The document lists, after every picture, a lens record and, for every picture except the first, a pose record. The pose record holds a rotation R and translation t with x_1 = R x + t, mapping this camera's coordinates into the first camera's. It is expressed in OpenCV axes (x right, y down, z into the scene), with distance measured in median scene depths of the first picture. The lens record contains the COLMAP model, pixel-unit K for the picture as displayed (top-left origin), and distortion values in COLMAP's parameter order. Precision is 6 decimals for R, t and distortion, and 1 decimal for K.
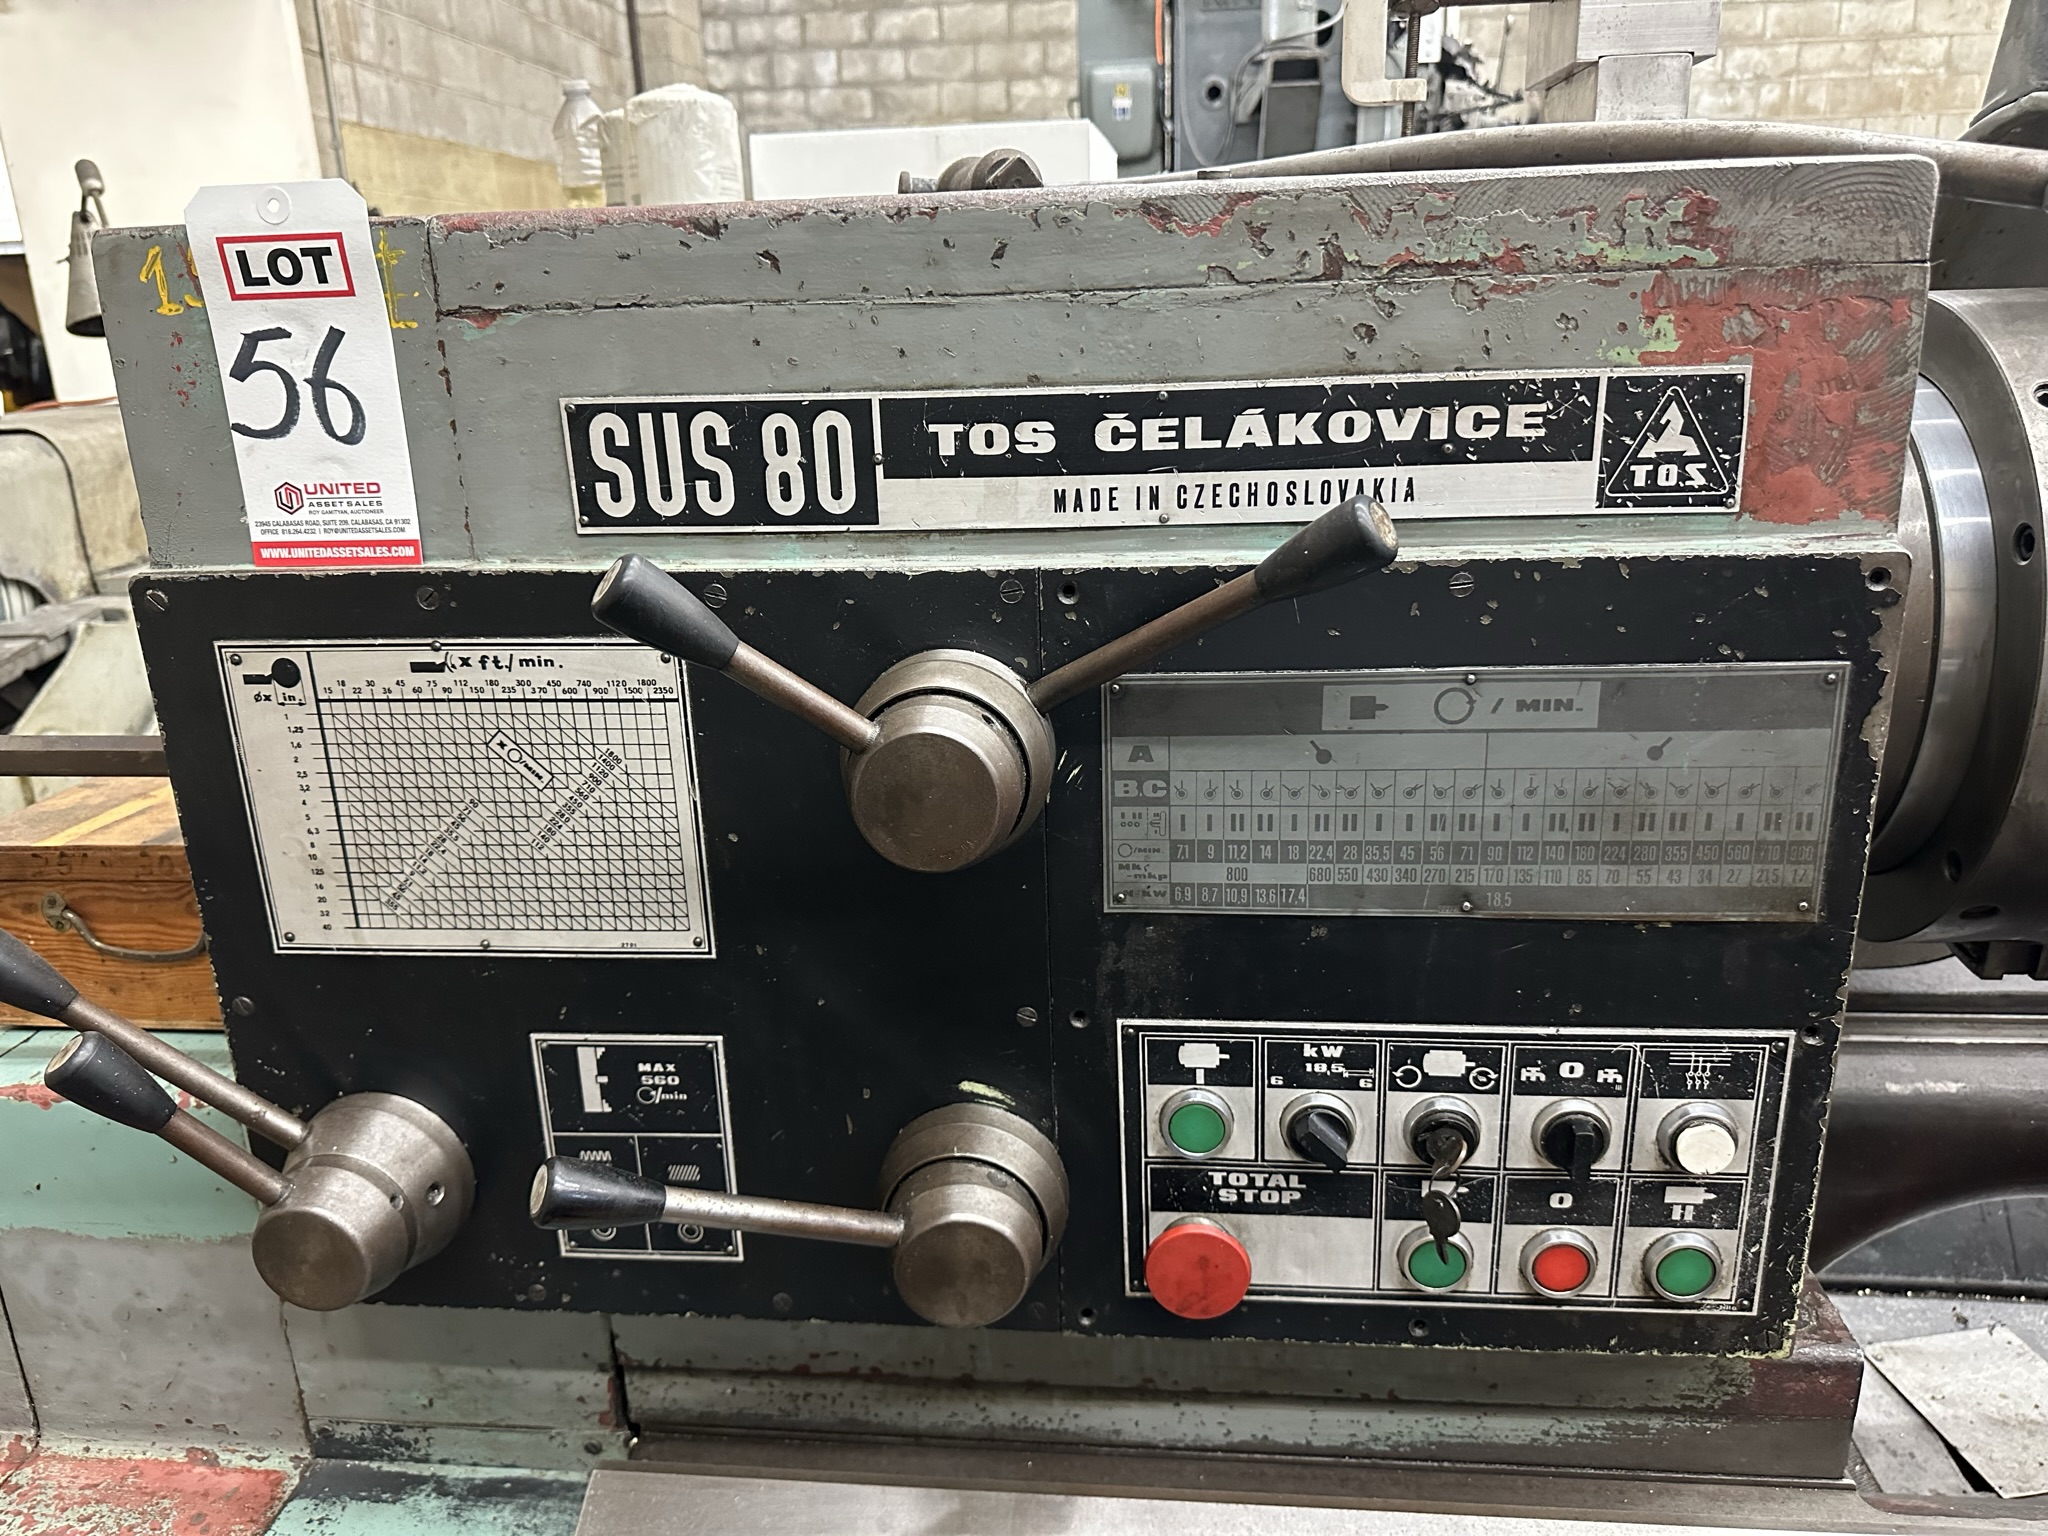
lens RADIAL K [[1445.7, 0, 1032.9], [0, 1445.7, 768.4], [0, 0, 1]] dist [0.099282, -0.158160]
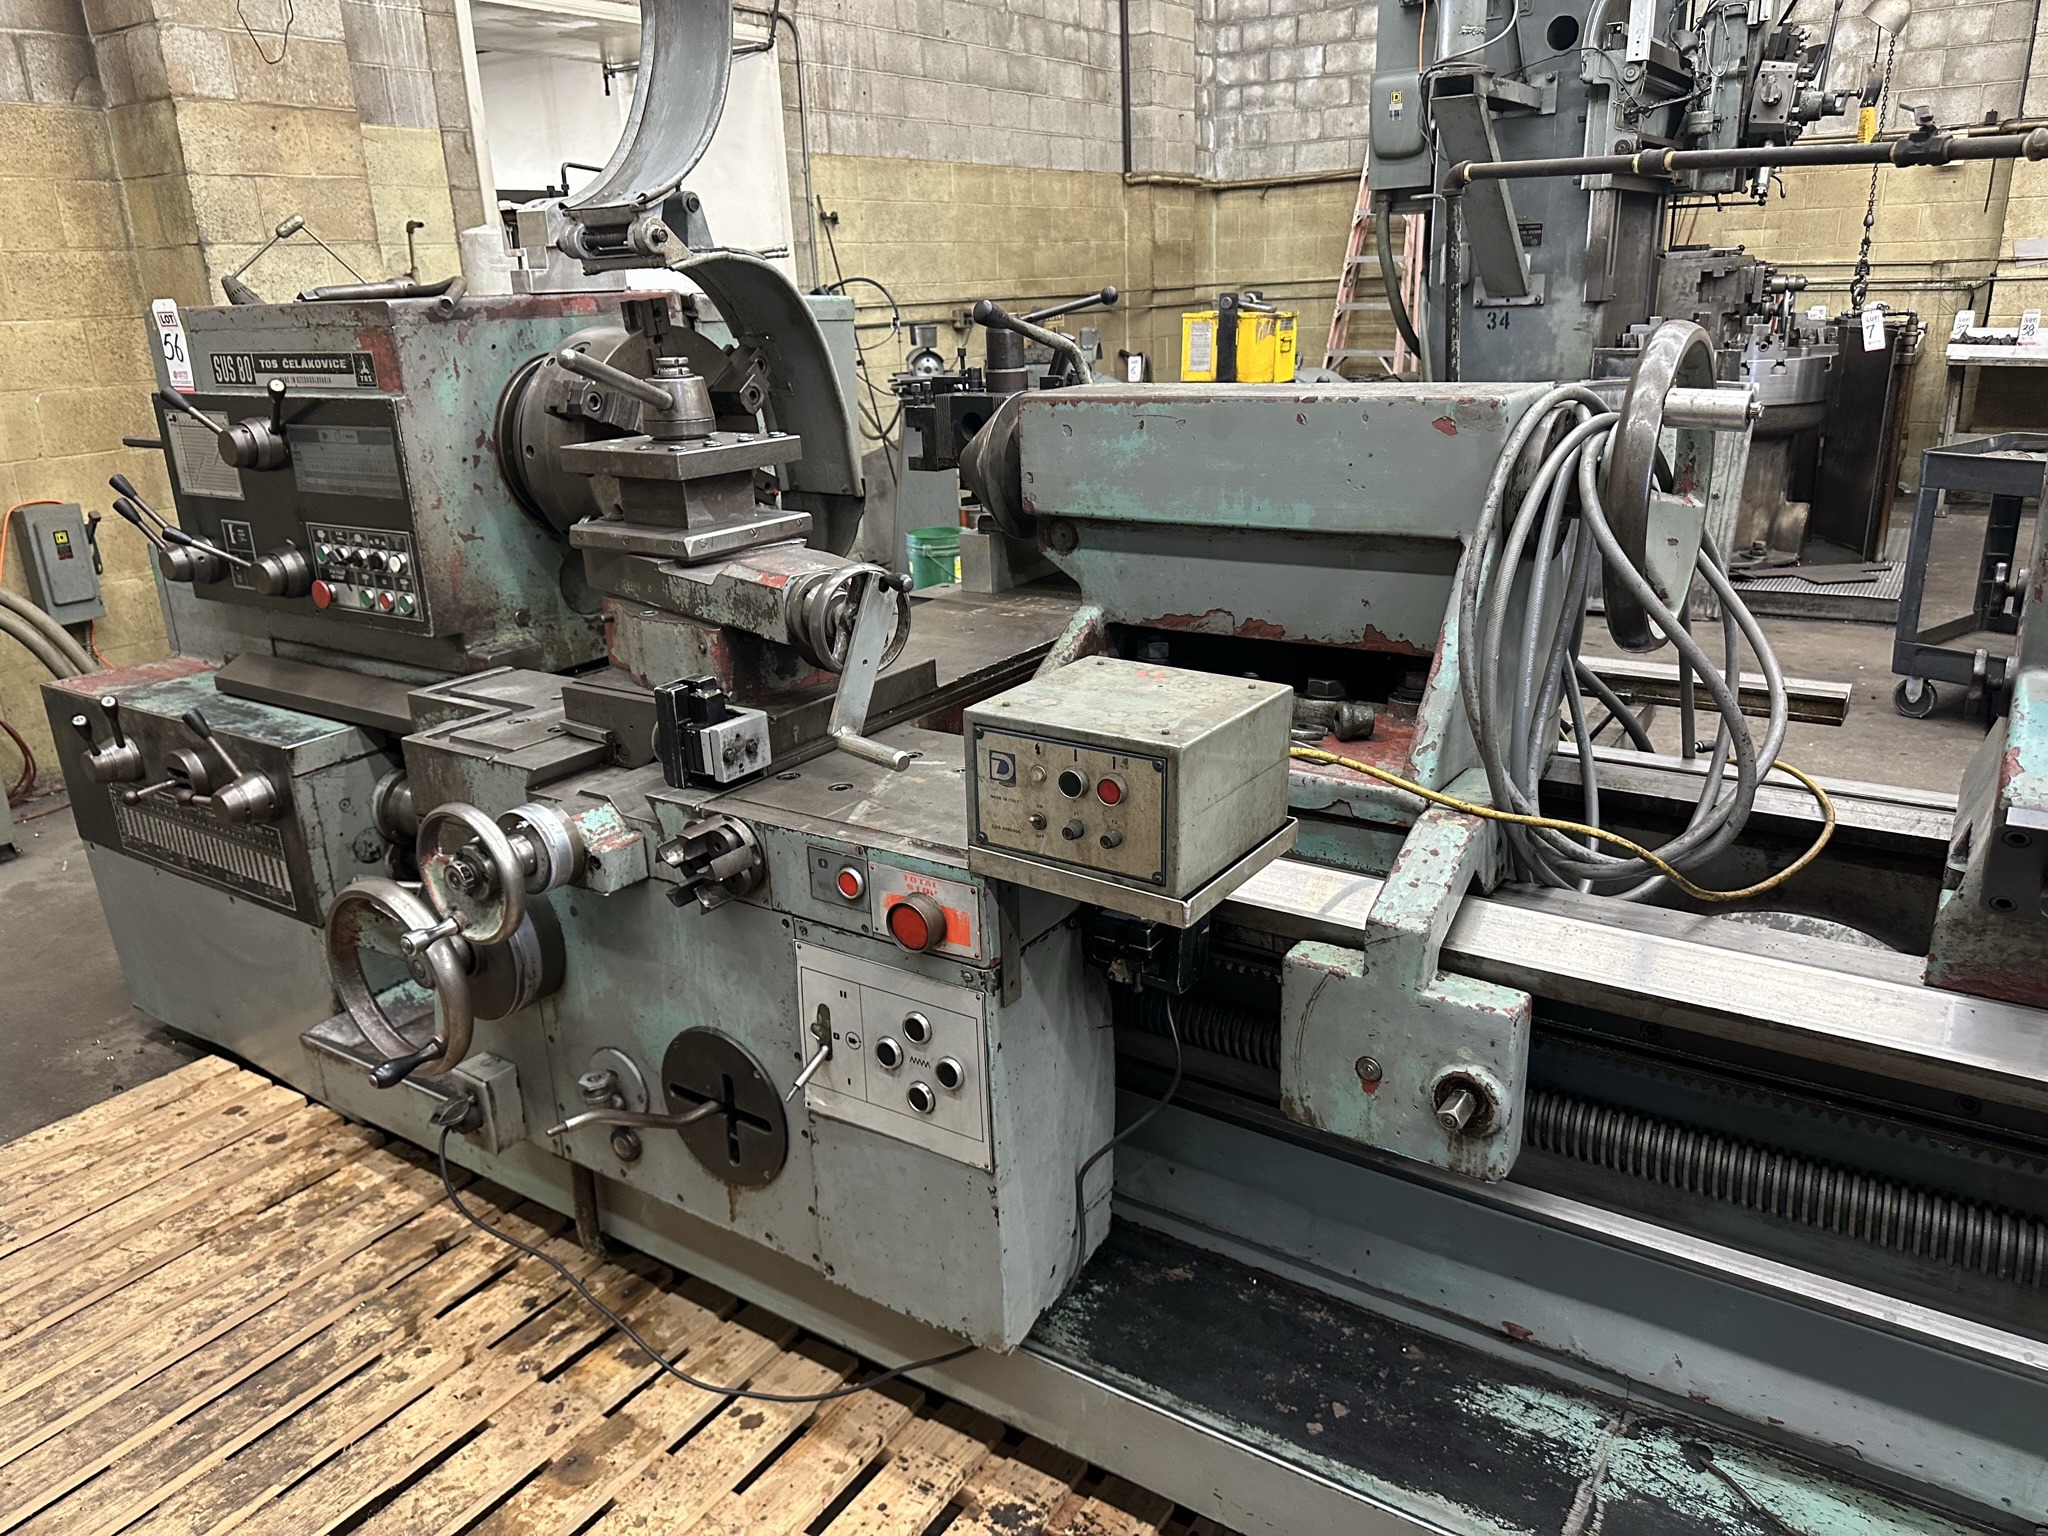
lens RADIAL K [[1460.0, 0, 1030.5], [0, 1460.0, 773.4], [0, 0, 1]] dist [0.002042, -0.011795]
pose [[0.879620, 0.155733, -0.449461, 3.664896], [-0.139252, 0.987798, 0.069738, 0.305165], [0.454837, 0.001246, 0.890574, -1.572065]]
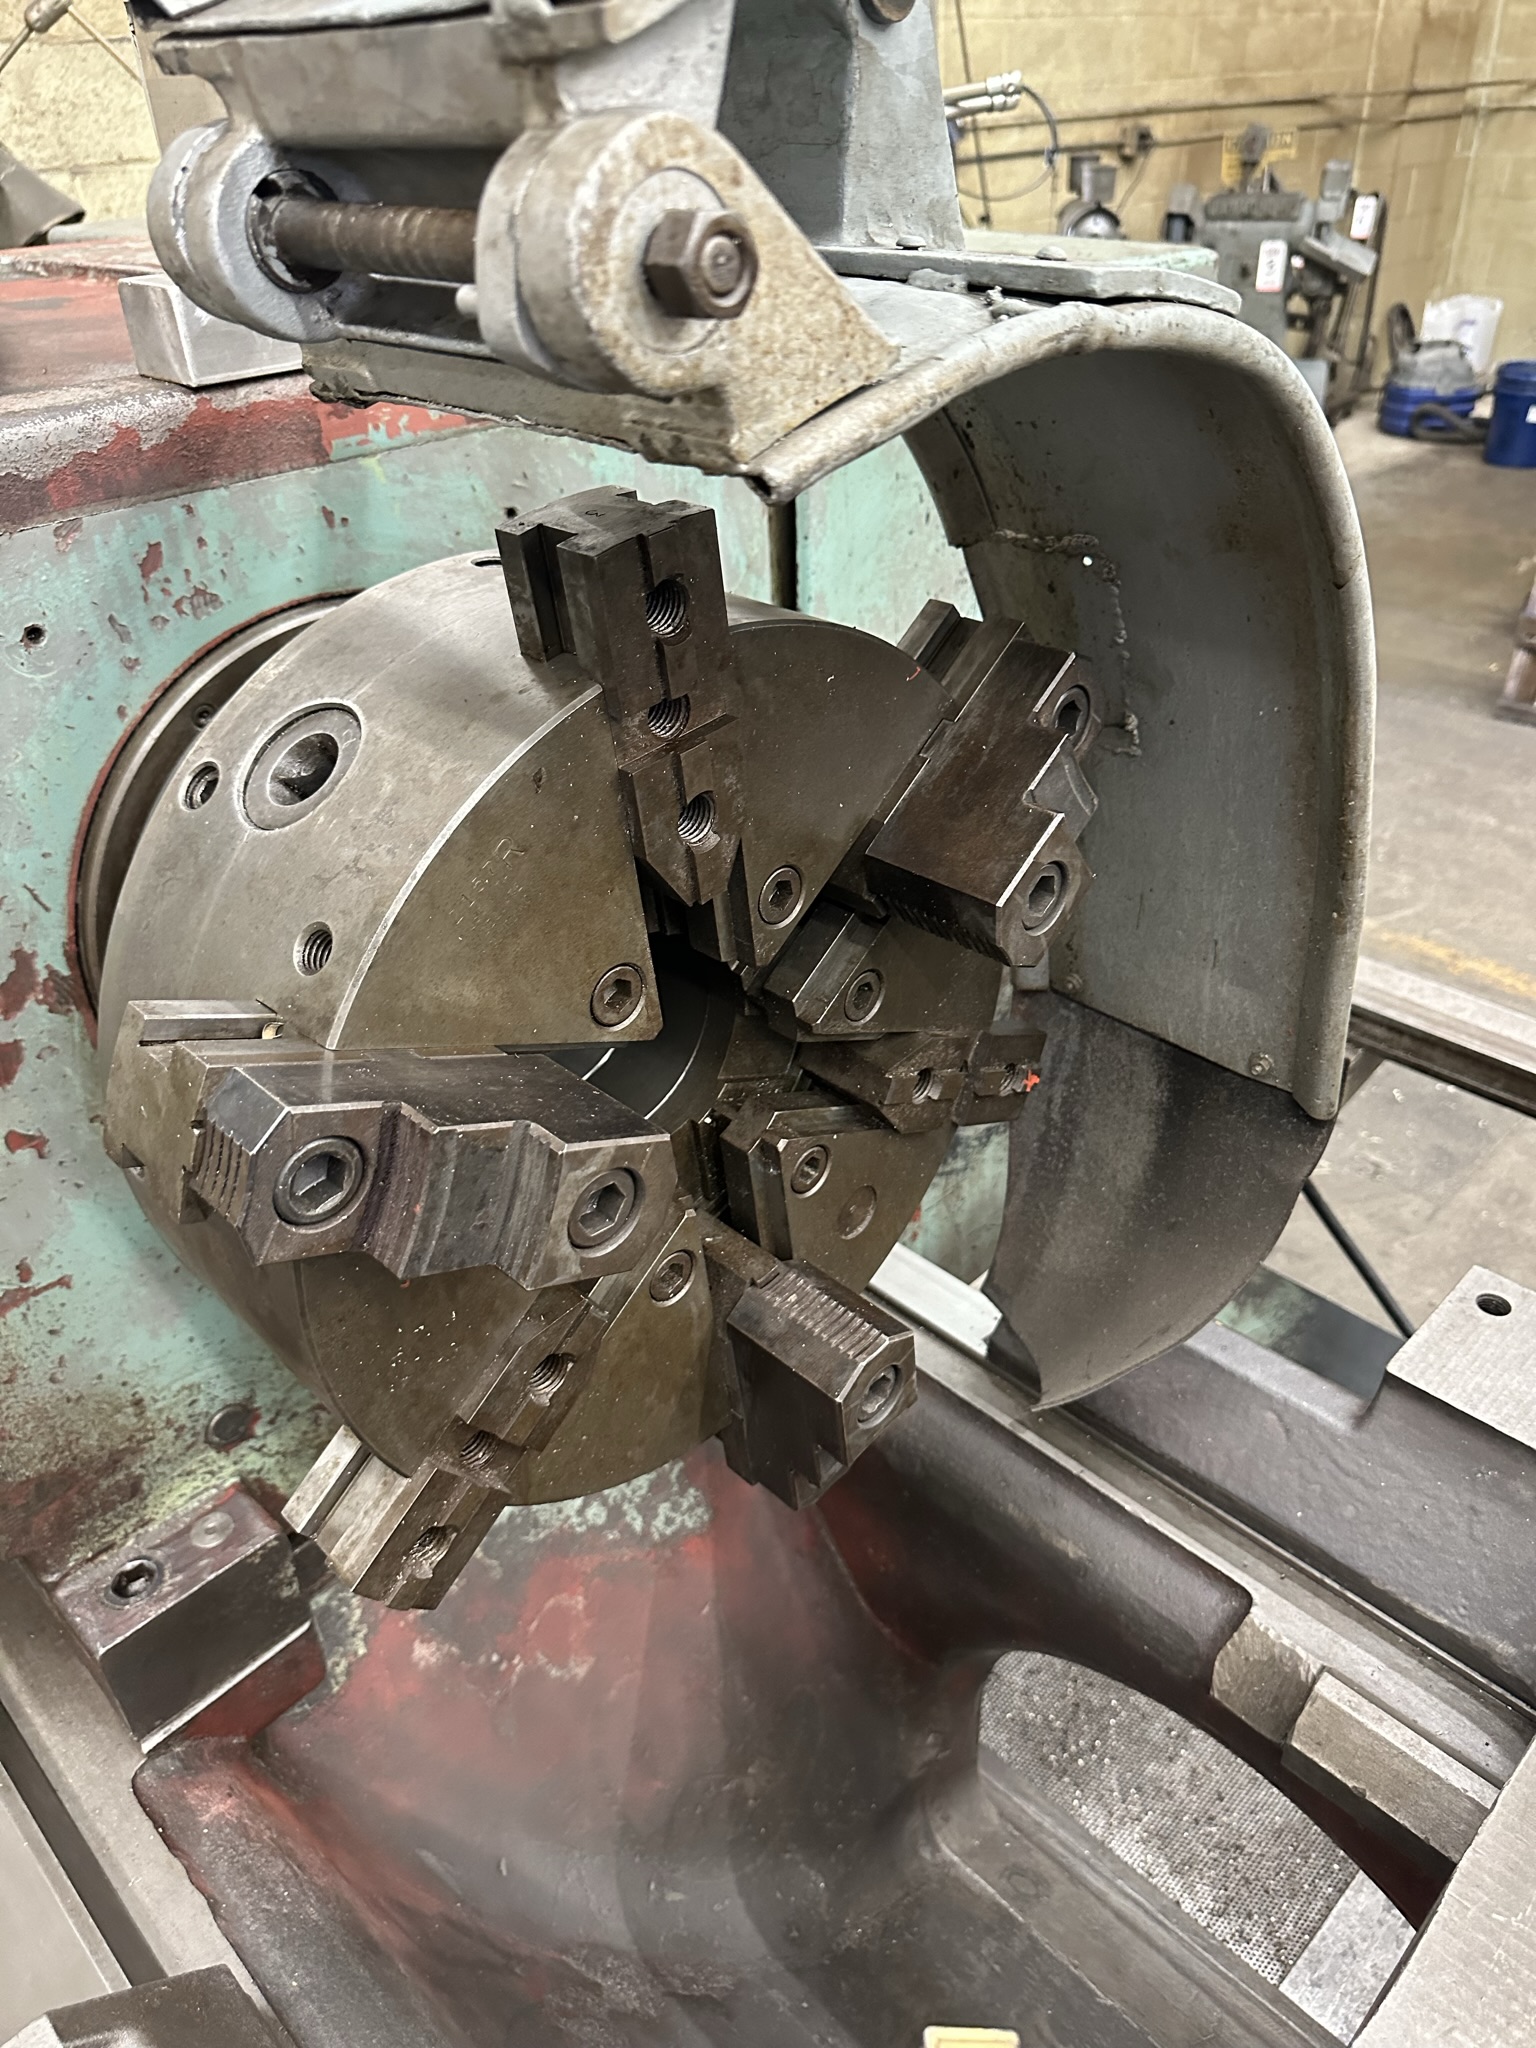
lens RADIAL K [[1484.3, 0, 778.3], [0, 1484.3, 1029.2], [0, 0, 1]] dist [-0.008059, -0.009922]
pose [[0.771943, 0.356291, -0.526460, 1.536453], [-0.185666, 0.918424, 0.349320, -0.518225], [0.607973, -0.171910, 0.775123, 0.669876]]
